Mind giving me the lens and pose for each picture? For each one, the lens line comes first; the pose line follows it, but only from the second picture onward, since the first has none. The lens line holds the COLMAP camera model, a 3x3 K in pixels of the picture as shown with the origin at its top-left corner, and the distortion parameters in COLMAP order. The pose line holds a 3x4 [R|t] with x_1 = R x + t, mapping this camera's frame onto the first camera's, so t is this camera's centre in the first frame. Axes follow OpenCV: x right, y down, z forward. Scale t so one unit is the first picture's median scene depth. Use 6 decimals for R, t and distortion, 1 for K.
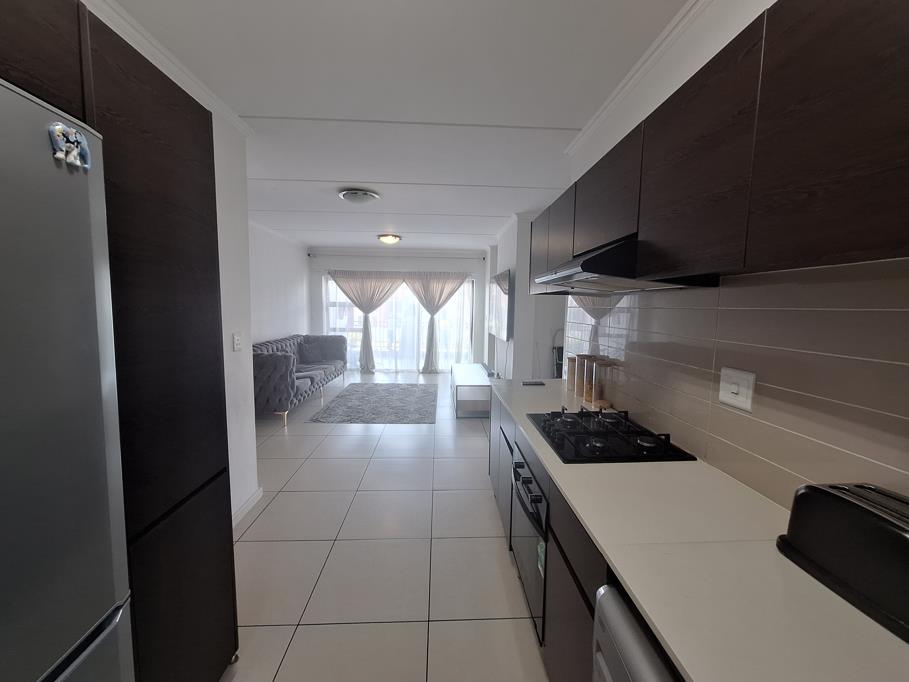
lens RADIAL K [[360.1, 0, 454.5], [0, 360.1, 341.0], [0, 0, 1]] dist [-0.015548, 0.000131]
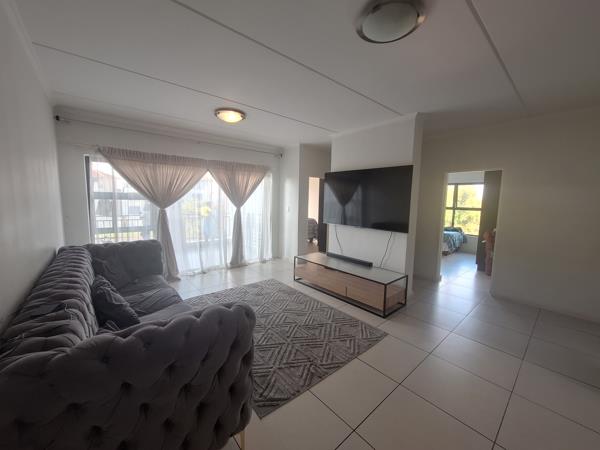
lens RADIAL K [[237.8, 0, 302.9], [0, 237.8, 224.5], [0, 0, 1]] dist [-0.000716, 0.000288]
pose [[0.786841, -0.065670, 0.613652, -0.353632], [0.052852, 0.997840, 0.039016, -0.046605], [-0.614889, 0.001733, 0.788612, 0.421685]]
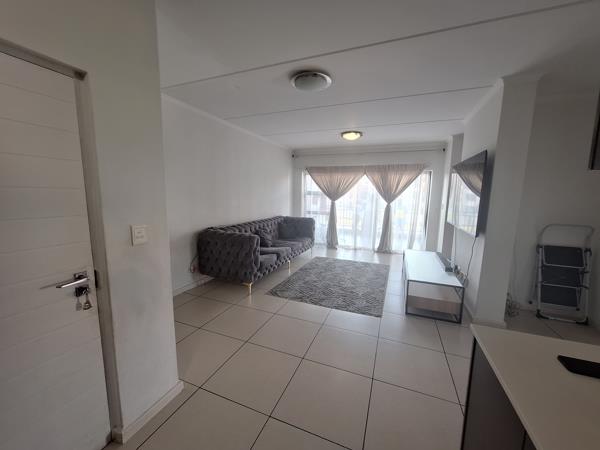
lens RADIAL K [[237.8, 0, 302.9], [0, 237.8, 224.5], [0, 0, 1]] dist [-0.000716, 0.000288]
pose [[0.913222, 0.054371, -0.403818, -0.001597], [-0.043393, 0.998399, 0.036294, -0.020591], [0.405145, -0.015622, 0.914119, 0.213927]]
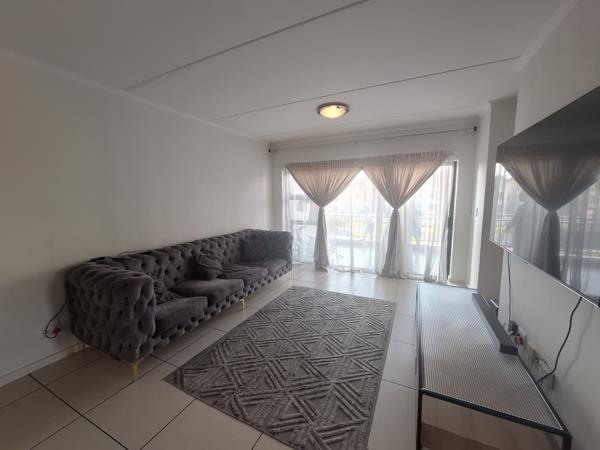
lens RADIAL K [[237.7, 0, 300.0], [0, 237.7, 225.0], [0, 0, 1]] dist [-0.015548, 0.000131]
pose [[0.880064, 0.030169, -0.473896, 0.003994], [-0.020355, 0.999459, 0.025827, -0.047145], [0.474419, -0.013084, 0.880202, 0.459717]]
